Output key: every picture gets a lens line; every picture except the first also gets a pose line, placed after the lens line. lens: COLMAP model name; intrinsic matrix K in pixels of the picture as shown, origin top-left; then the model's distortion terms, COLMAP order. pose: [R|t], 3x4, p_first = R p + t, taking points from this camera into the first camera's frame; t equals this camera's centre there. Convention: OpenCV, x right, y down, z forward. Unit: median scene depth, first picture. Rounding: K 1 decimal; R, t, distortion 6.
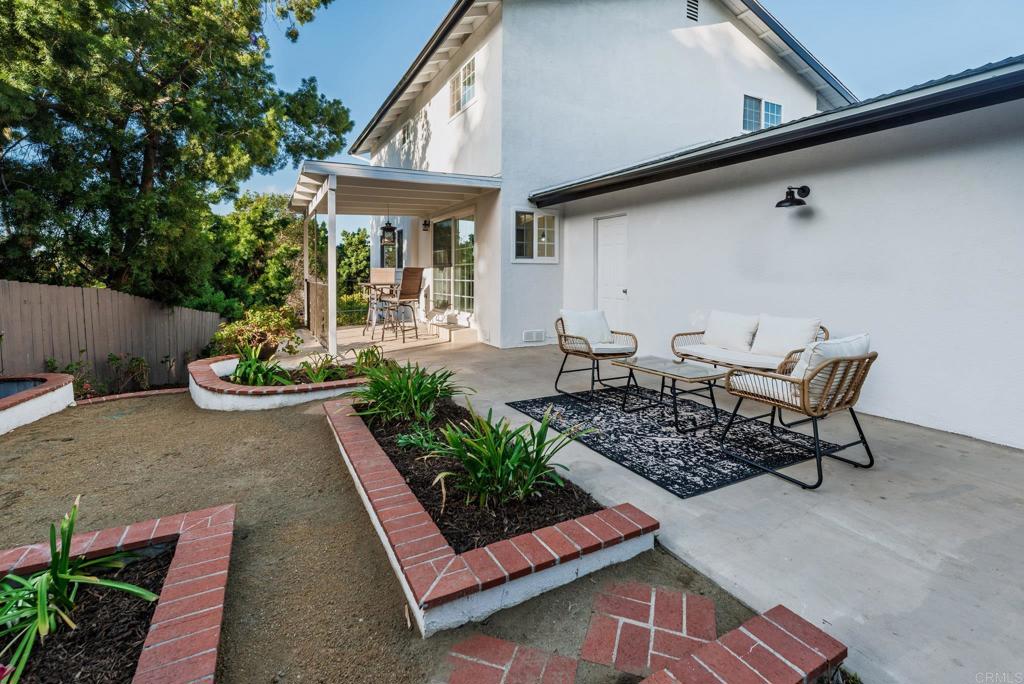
lens RADIAL K [[465.3, 0, 514.8], [0, 465.3, 296.2], [0, 0, 1]] dist [0.007772, -0.006018]
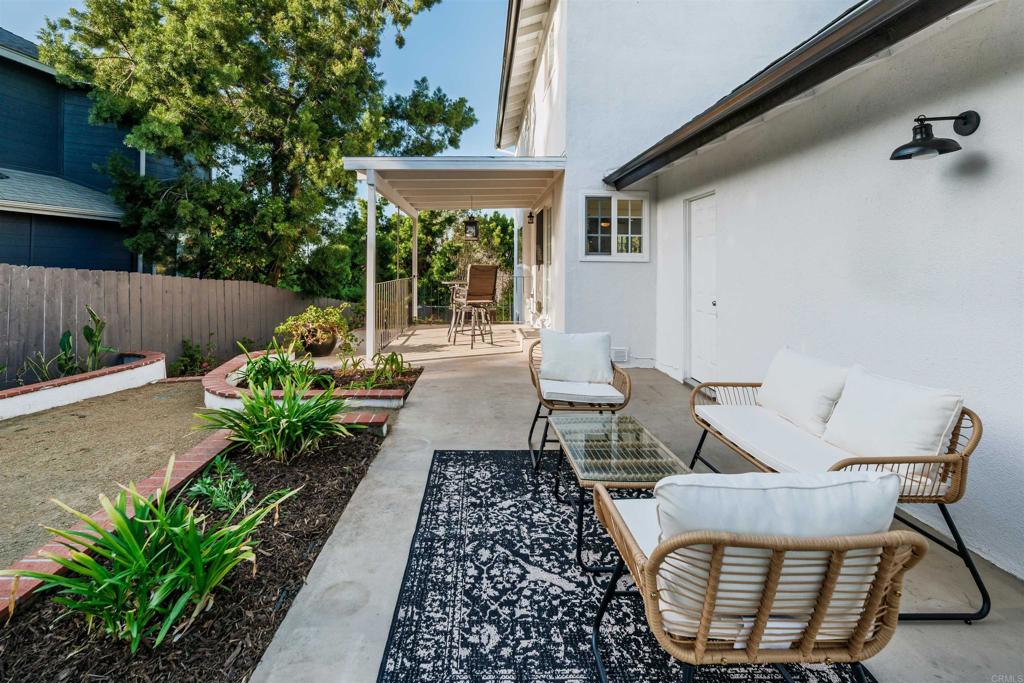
lens RADIAL K [[482.7, 0, 513.3], [0, 482.7, 270.9], [0, 0, 1]] dist [0.001179, 0.001624]
pose [[0.896549, 0.014793, -0.442697, 0.262106], [-0.034654, 0.998721, -0.036808, -0.020422], [0.441586, 0.048341, 0.895916, 0.210807]]
